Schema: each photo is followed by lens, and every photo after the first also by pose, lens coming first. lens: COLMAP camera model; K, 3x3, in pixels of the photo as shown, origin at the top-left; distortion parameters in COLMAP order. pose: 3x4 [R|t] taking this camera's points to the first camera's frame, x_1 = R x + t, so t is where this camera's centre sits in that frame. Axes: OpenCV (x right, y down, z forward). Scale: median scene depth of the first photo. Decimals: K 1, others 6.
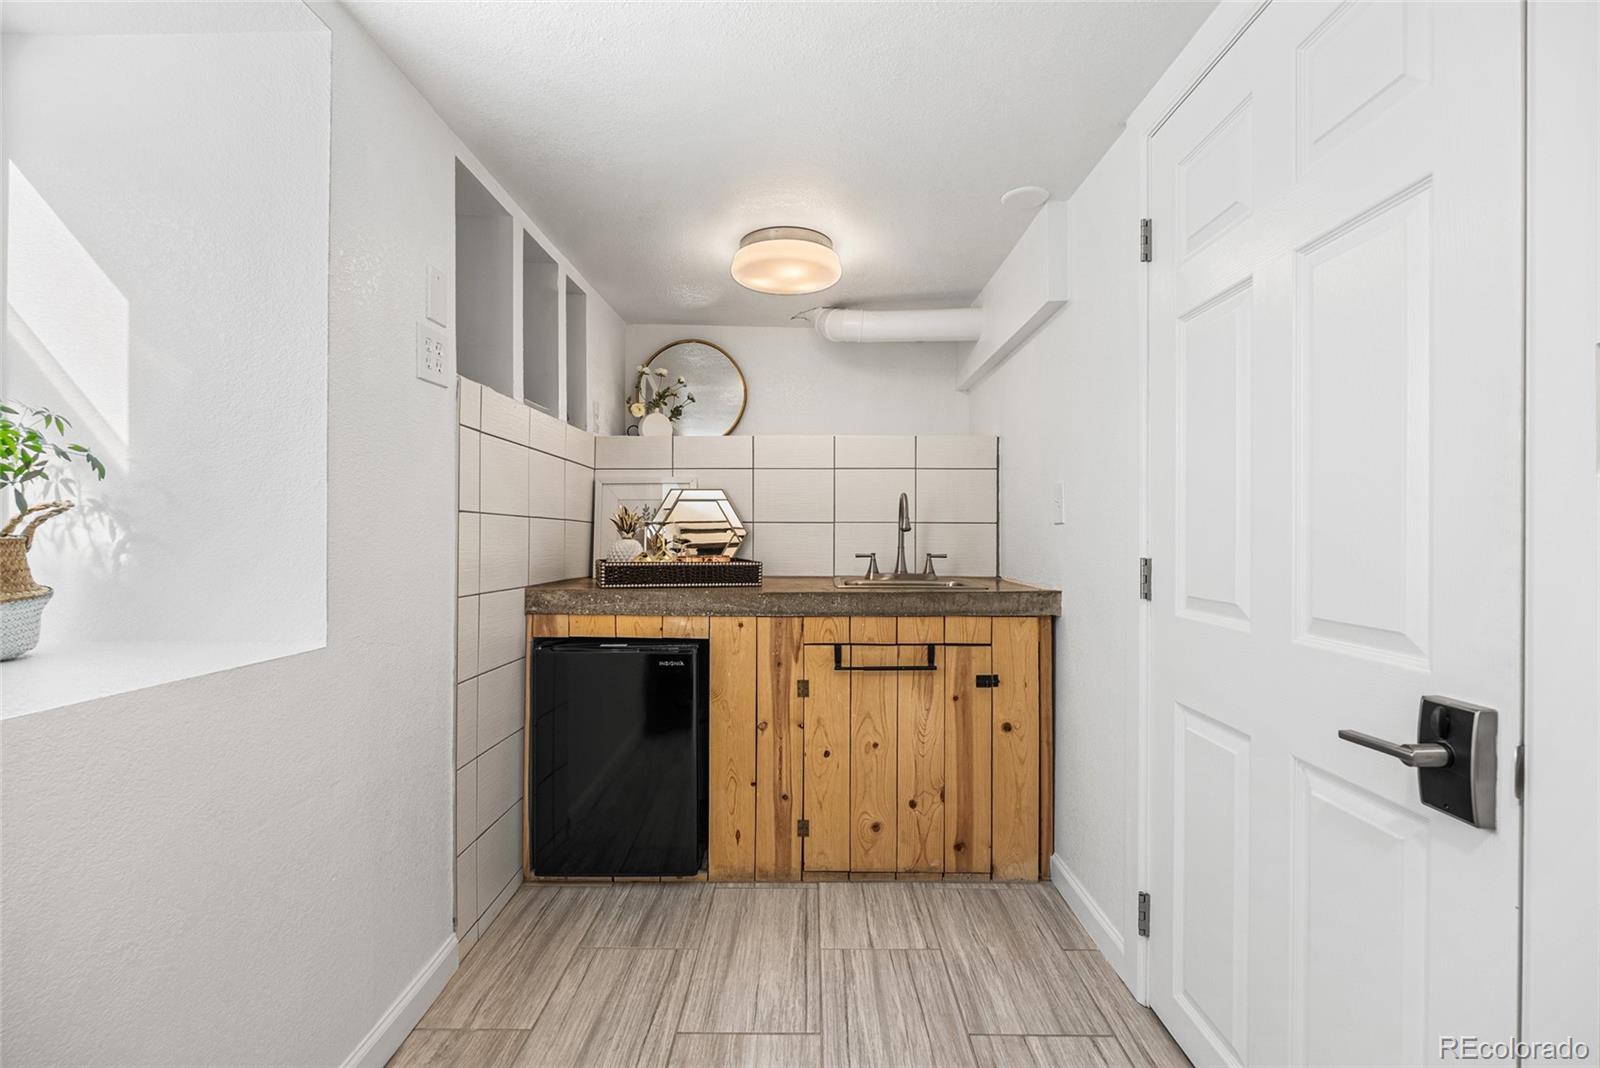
lens RADIAL K [[711.4, 0, 800.0], [0, 711.4, 534.0], [0, 0, 1]] dist [-0.005374, 0.000060]
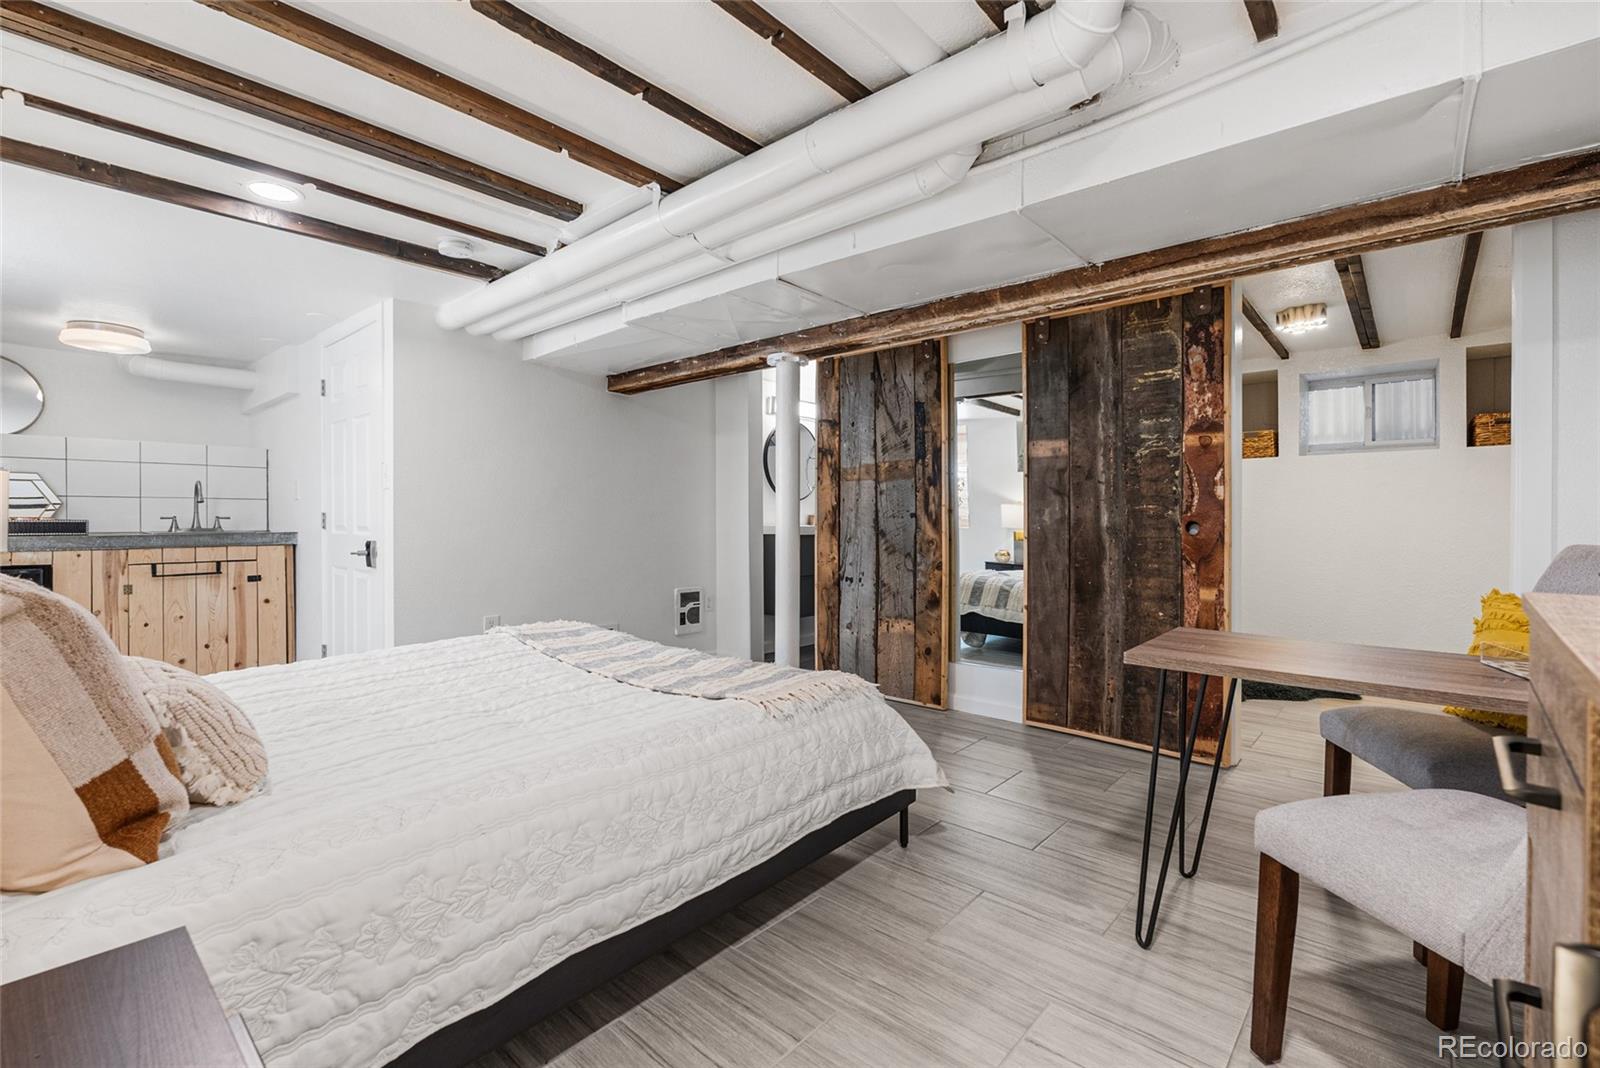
lens RADIAL K [[712.1, 0, 796.1], [0, 712.1, 518.2], [0, 0, 1]] dist [-0.005321, -0.000458]
pose [[0.654173, -0.005860, 0.756322, -0.242074], [0.003925, 0.999983, 0.004353, 0.037132], [-0.756334, 0.000121, 0.654185, -1.426285]]
